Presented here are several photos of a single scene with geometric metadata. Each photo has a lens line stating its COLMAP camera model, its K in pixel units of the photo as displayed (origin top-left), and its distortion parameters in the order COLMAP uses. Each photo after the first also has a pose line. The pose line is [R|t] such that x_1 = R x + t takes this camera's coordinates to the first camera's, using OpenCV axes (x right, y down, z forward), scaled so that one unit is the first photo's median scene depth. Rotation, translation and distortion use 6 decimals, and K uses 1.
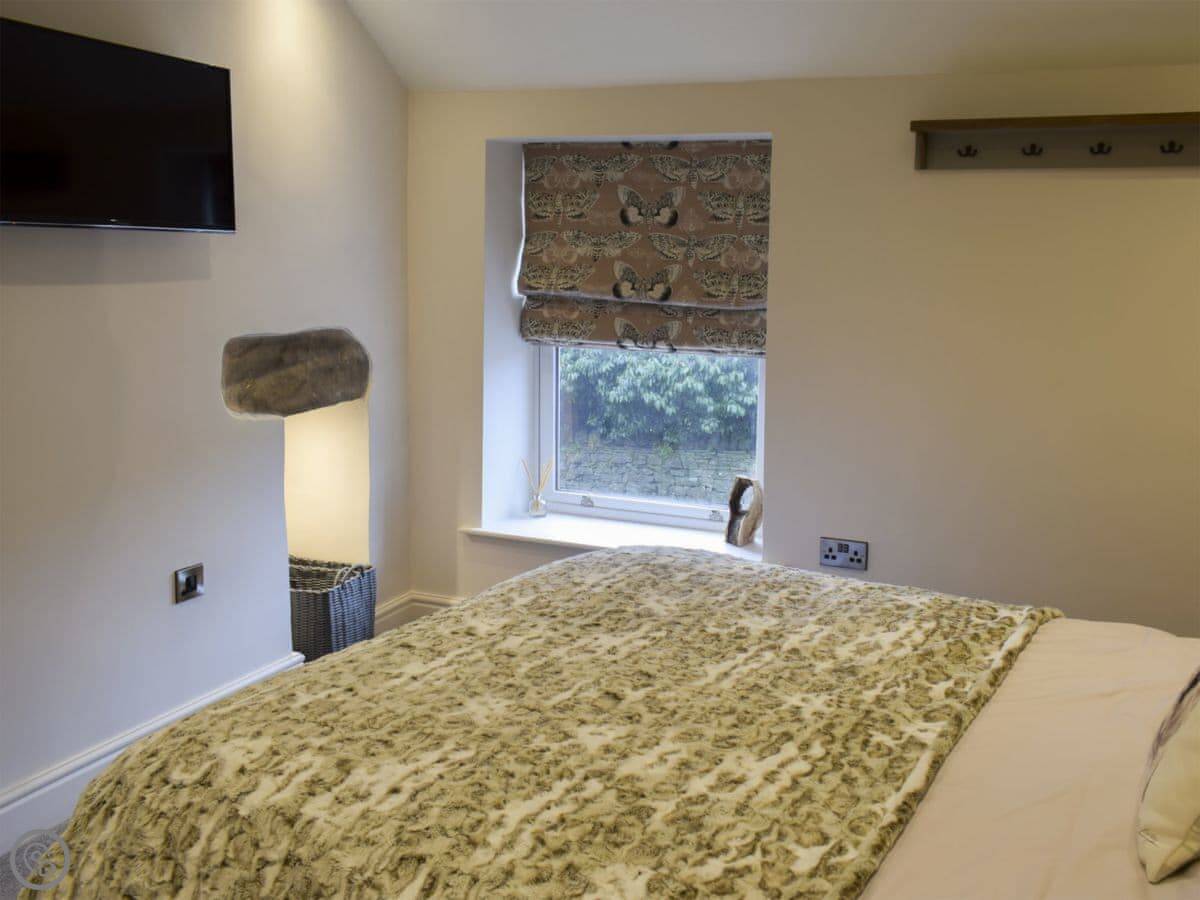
lens RADIAL K [[1138.0, 0, 599.7], [0, 1138.0, 426.1], [0, 0, 1]] dist [0.016912, 0.010655]
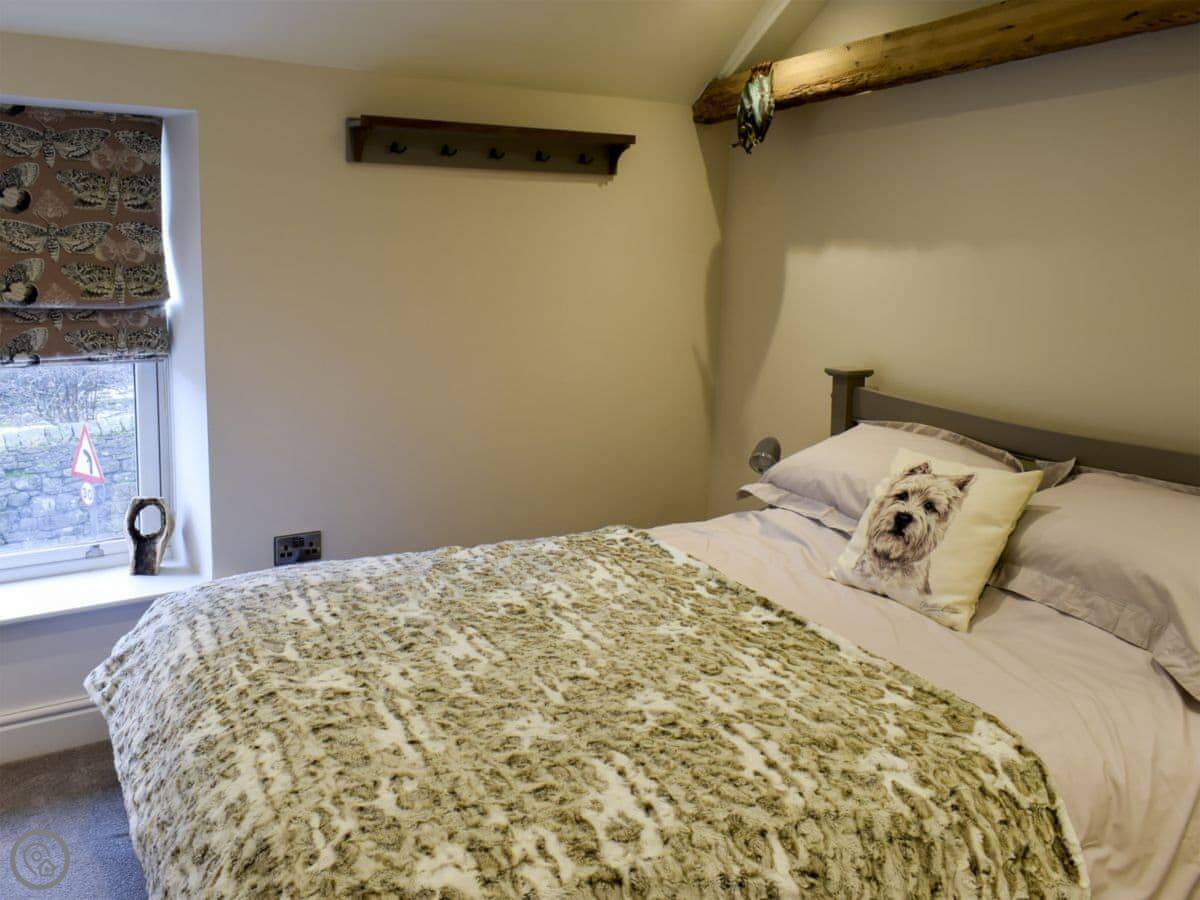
lens RADIAL K [[1150.8, 0, 597.6], [0, 1150.8, 447.3], [0, 0, 1]] dist [0.042478, -0.008609]
pose [[0.533870, -0.161120, 0.830074, -0.464295], [0.132997, 0.985459, 0.105743, -0.045665], [-0.835041, 0.053945, 0.547536, 0.226477]]
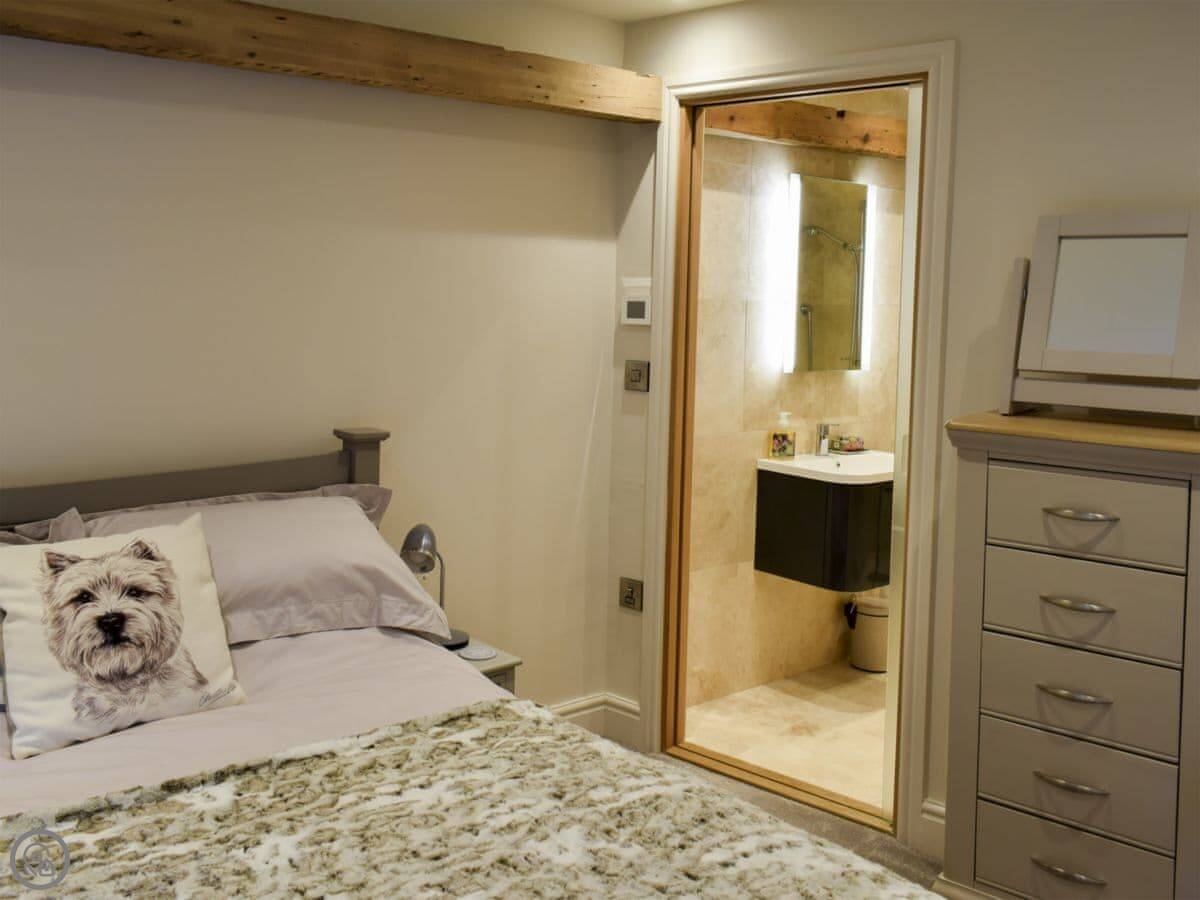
lens RADIAL K [[1138.0, 0, 599.7], [0, 1138.0, 426.1], [0, 0, 1]] dist [0.016912, 0.010655]
pose [[-0.956882, -0.083744, 0.278143, -0.125241], [-0.003776, 0.961046, 0.276362, -0.142665], [-0.290452, 0.263395, -0.919924, 0.890979]]
